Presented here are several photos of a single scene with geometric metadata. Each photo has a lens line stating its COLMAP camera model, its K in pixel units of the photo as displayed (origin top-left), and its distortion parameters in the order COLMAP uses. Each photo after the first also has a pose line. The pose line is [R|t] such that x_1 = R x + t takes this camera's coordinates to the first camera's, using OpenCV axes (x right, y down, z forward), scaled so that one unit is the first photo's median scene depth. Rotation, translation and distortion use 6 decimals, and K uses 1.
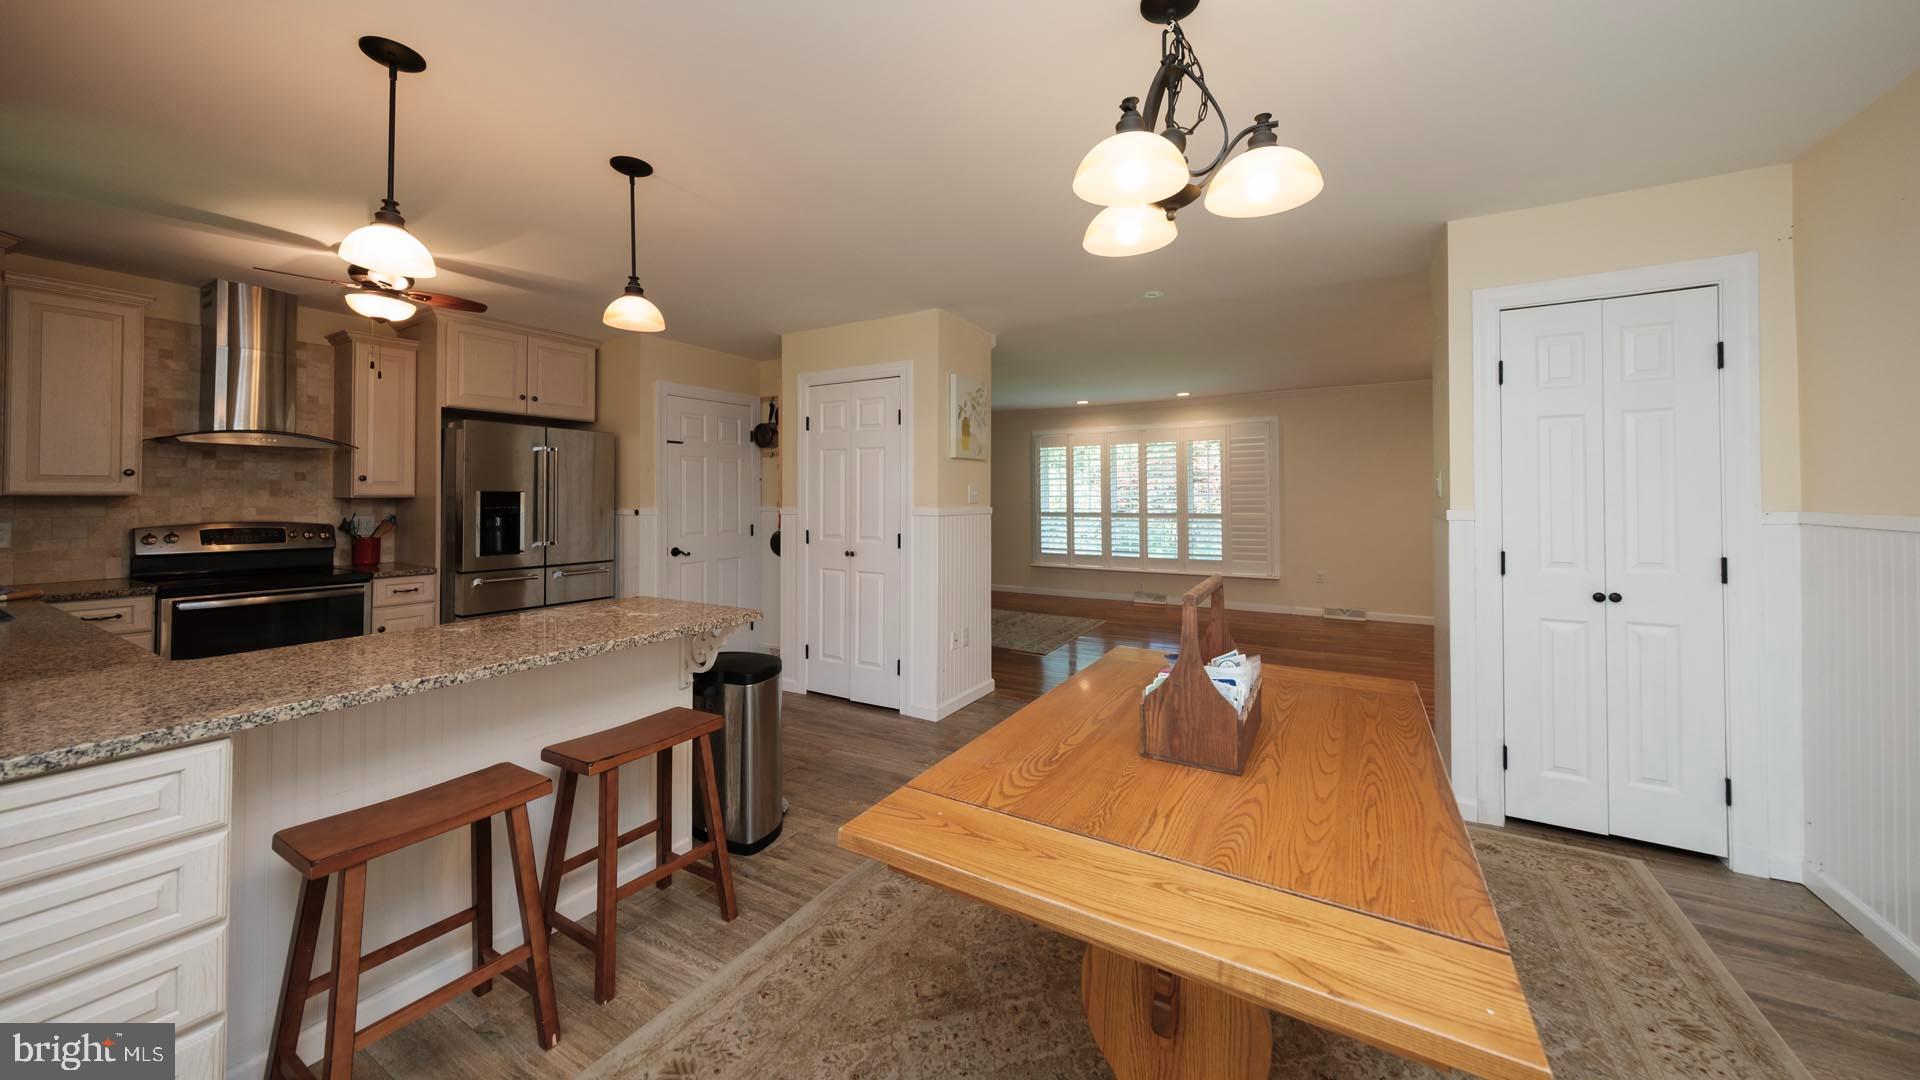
lens RADIAL K [[658.0, 0, 963.2], [0, 658.0, 485.9], [0, 0, 1]] dist [-0.001235, -0.000088]
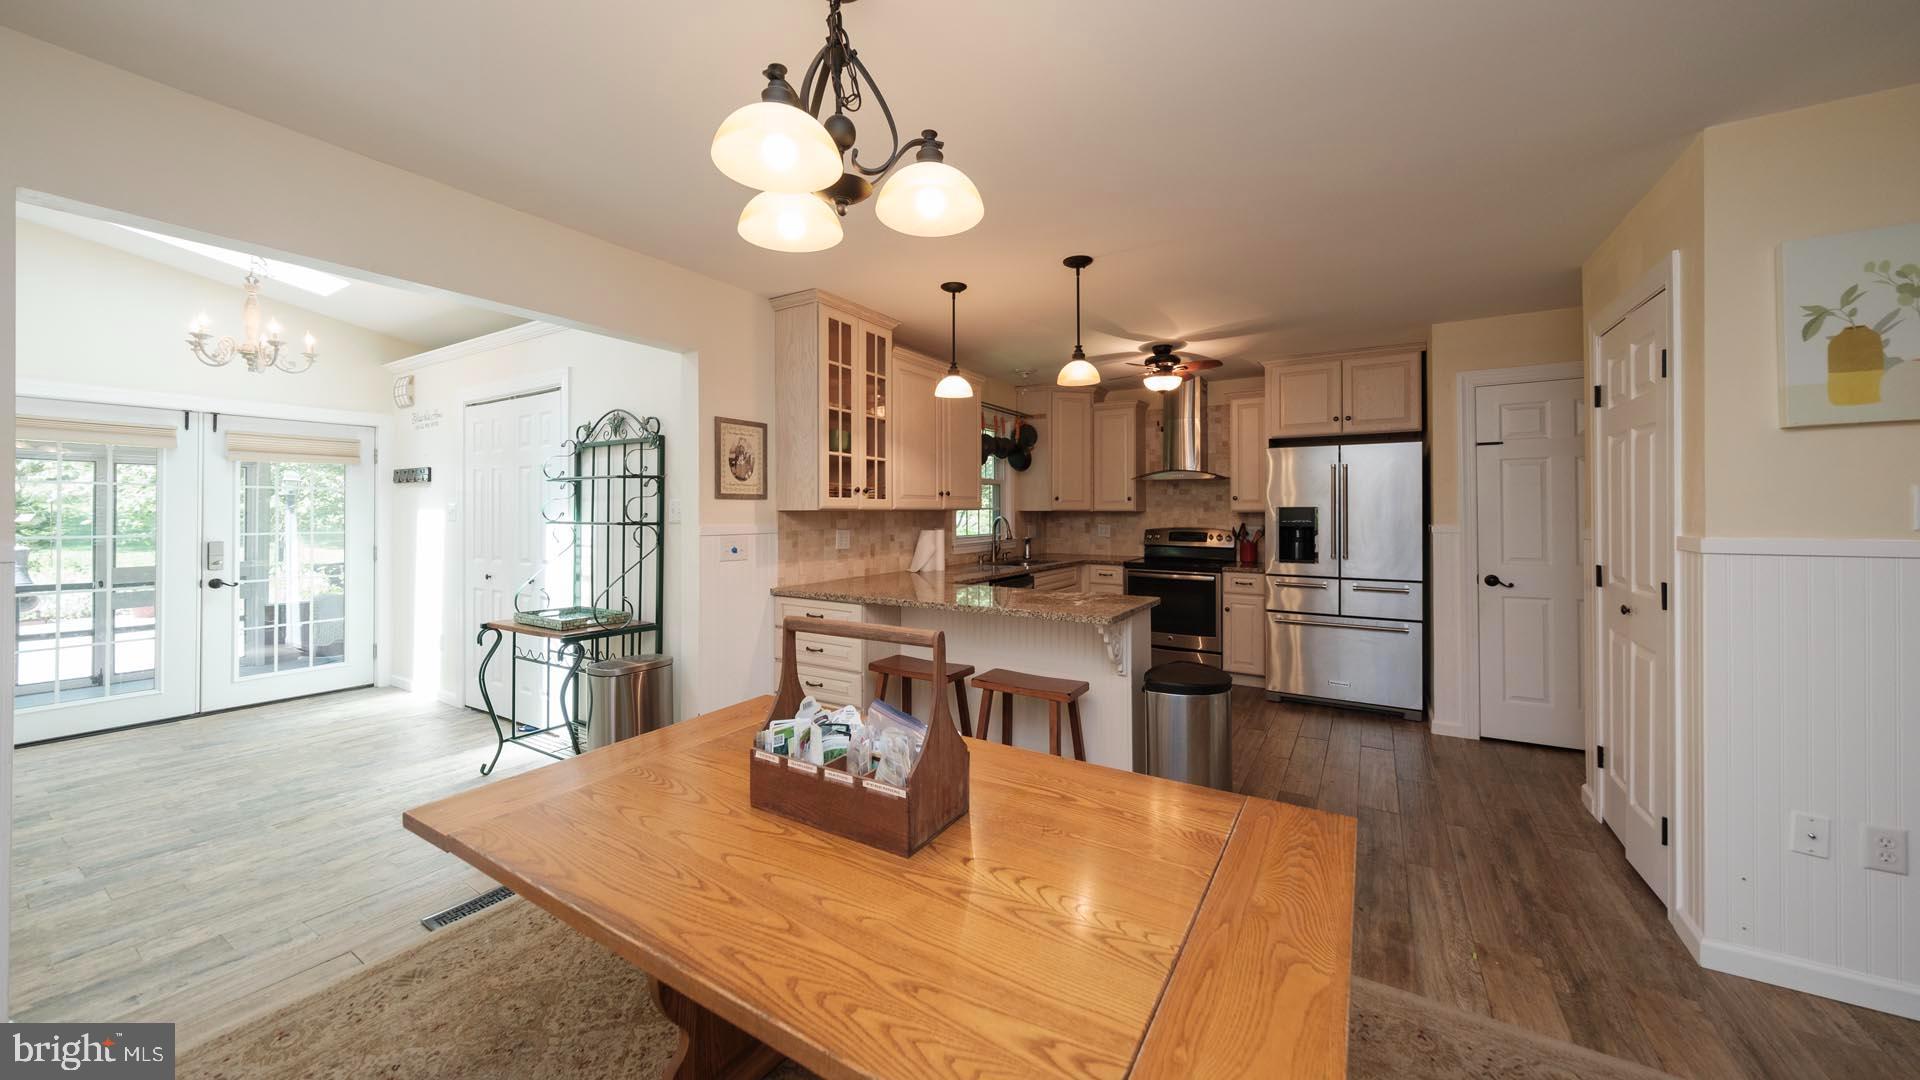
lens RADIAL K [[664.0, 0, 959.6], [0, 664.0, 508.1], [0, 0, 1]] dist [0.001097, 0.000203]
pose [[-0.024849, -0.003220, -0.999686, 0.490668], [0.019569, 0.999802, -0.003706, 0.002866], [0.999500, -0.019655, -0.024781, 0.469901]]
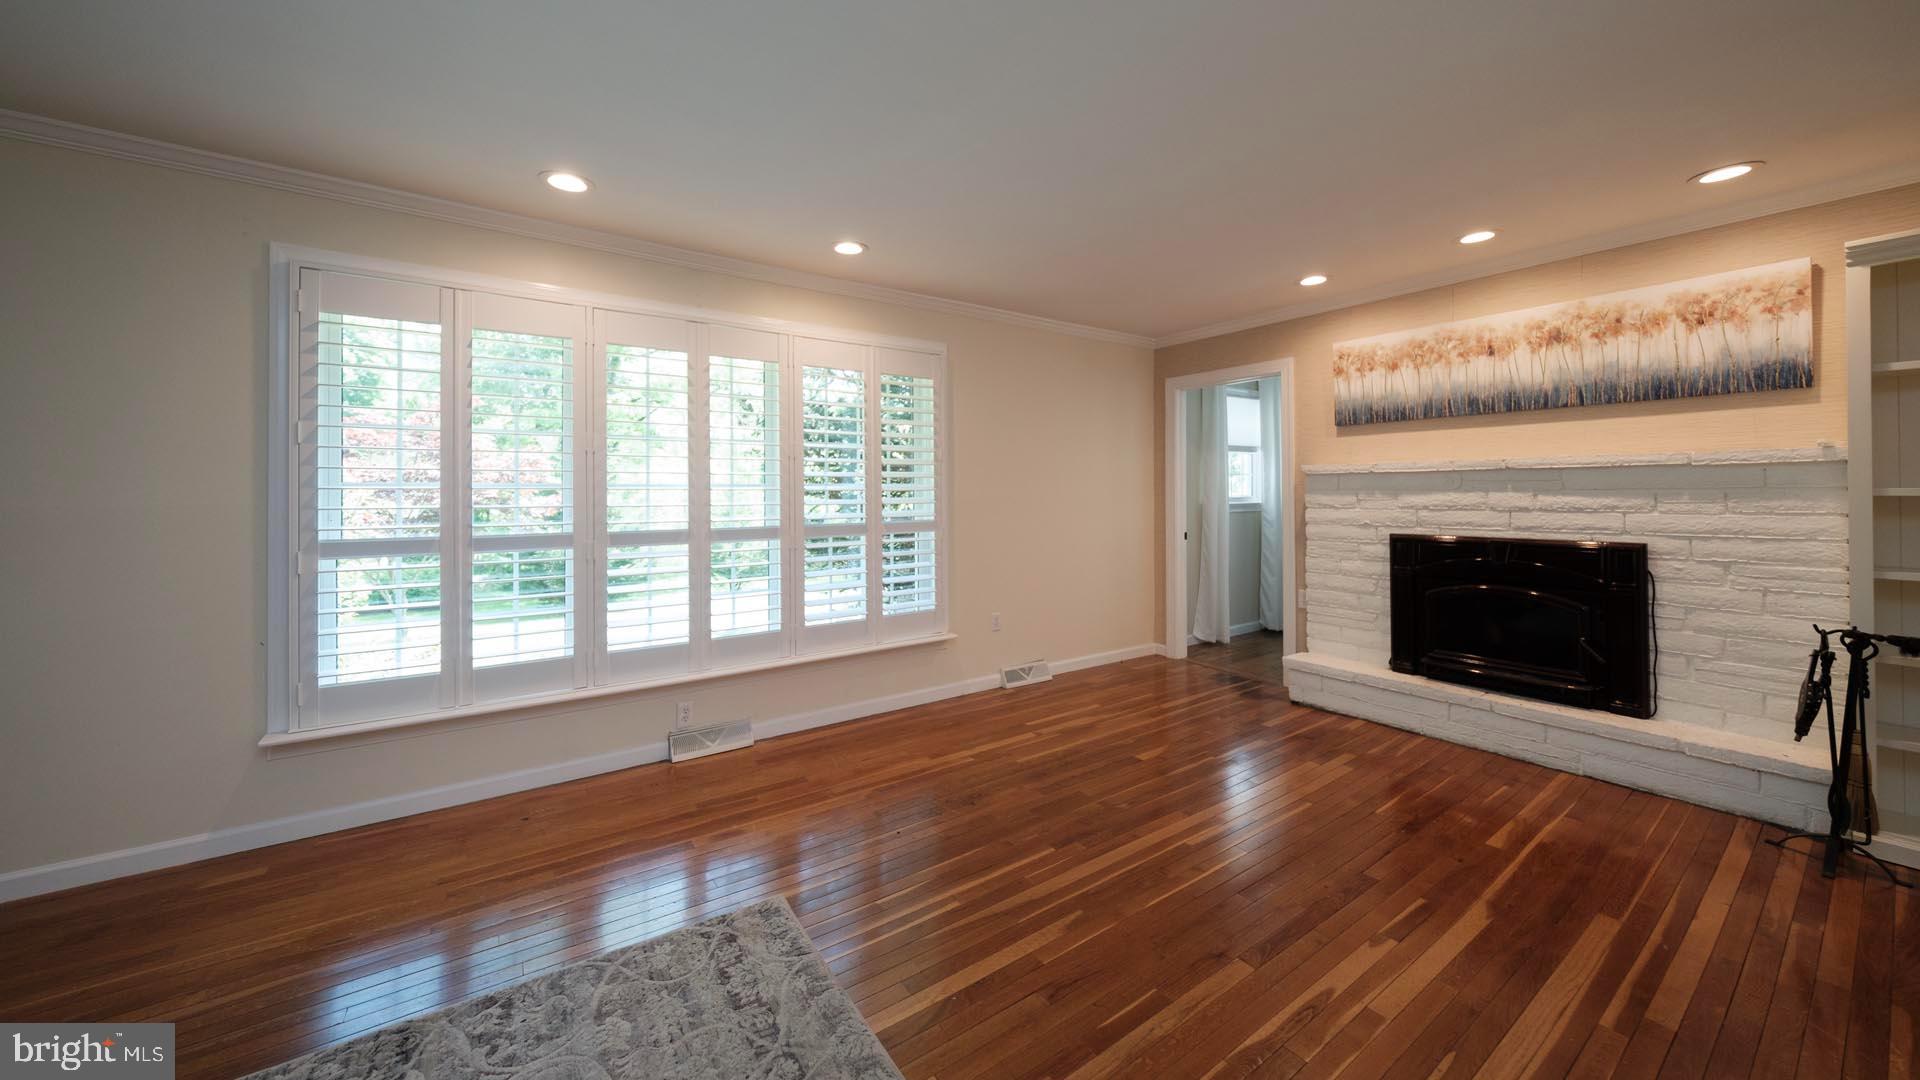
lens RADIAL K [[667.8, 0, 961.7], [0, 667.8, 486.6], [0, 0, 1]] dist [0.000270, 0.000235]
pose [[0.422341, 0.007468, 0.906406, -0.048593], [-0.009483, 0.999948, -0.003820, 0.031826], [-0.906387, -0.006982, 0.422390, 1.461032]]
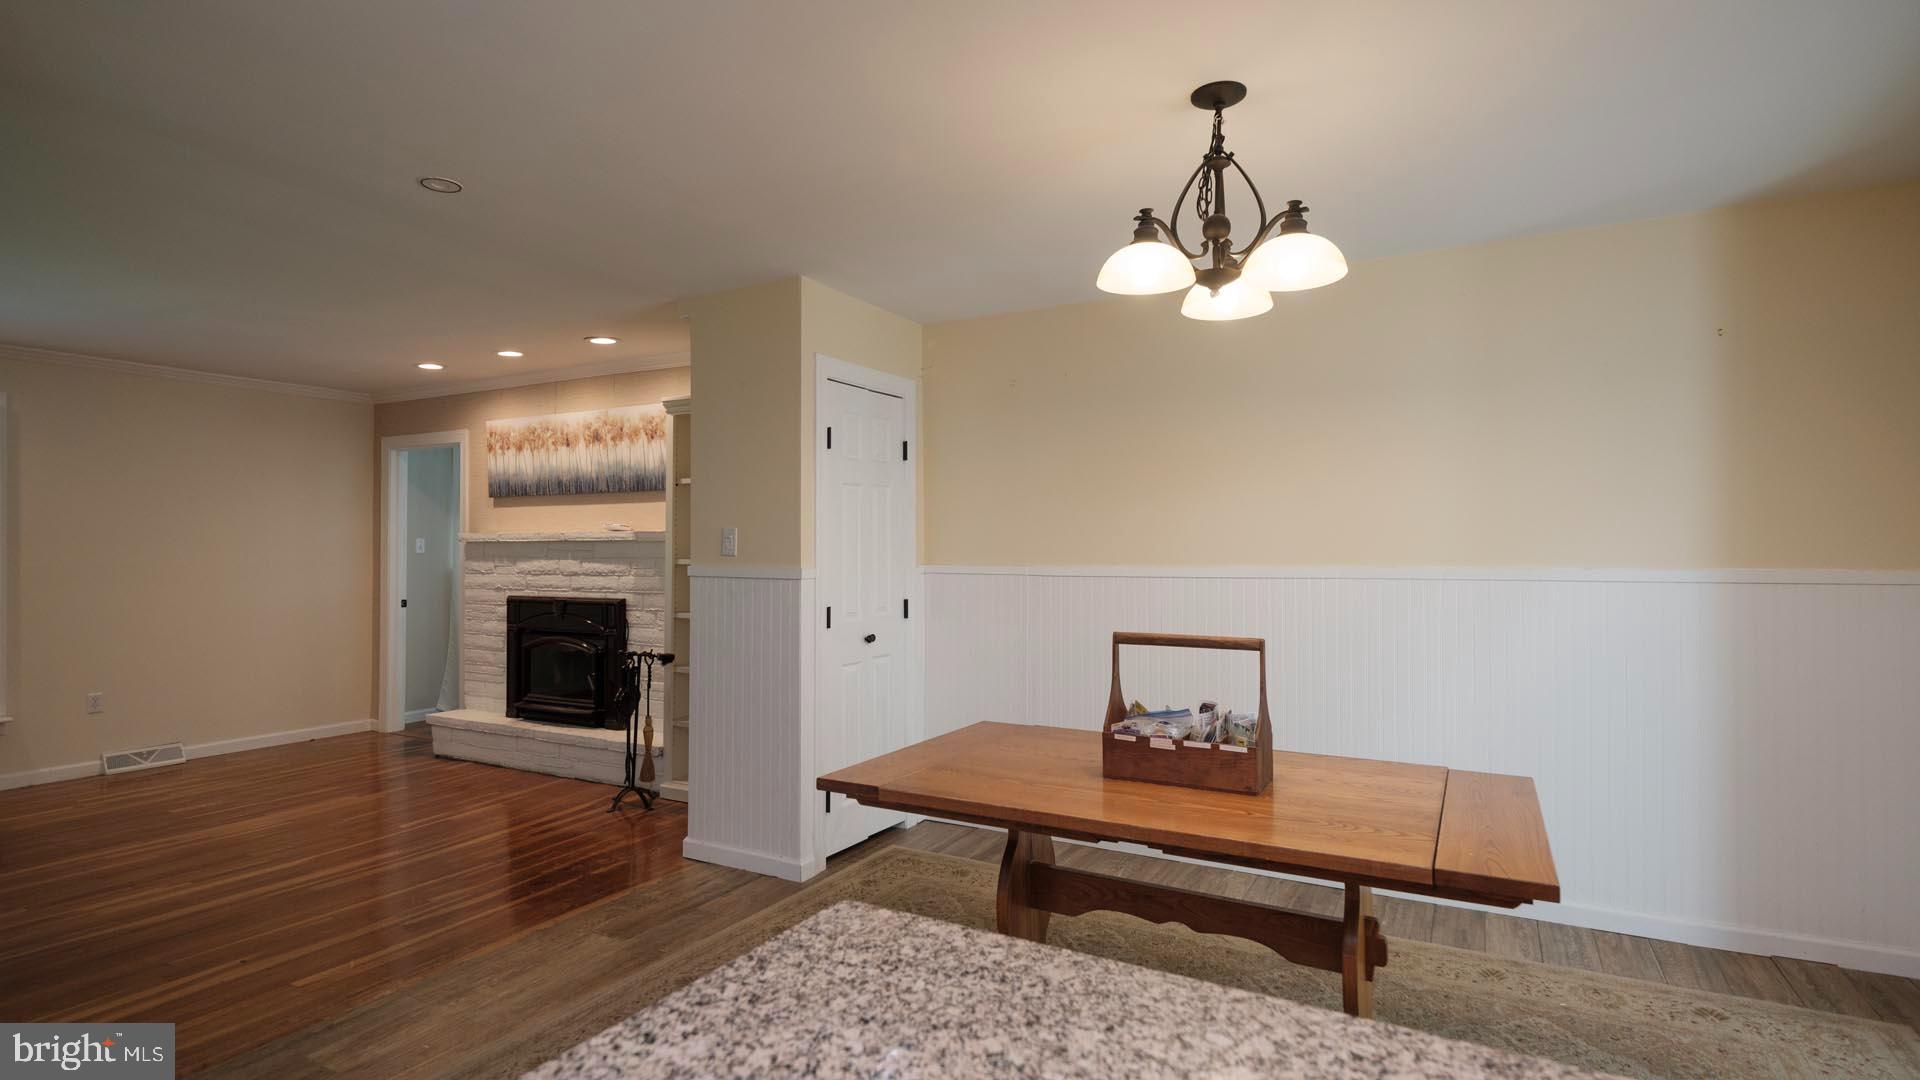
lens RADIAL K [[938.0, 0, 951.2], [0, 938.0, 544.7], [0, 0, 1]] dist [0.015189, -0.000433]
pose [[-0.015853, 0.006011, 0.999856, -0.479269], [-0.014430, 0.999876, -0.006240, 0.004648], [-0.999770, -0.014527, -0.015764, 0.576813]]
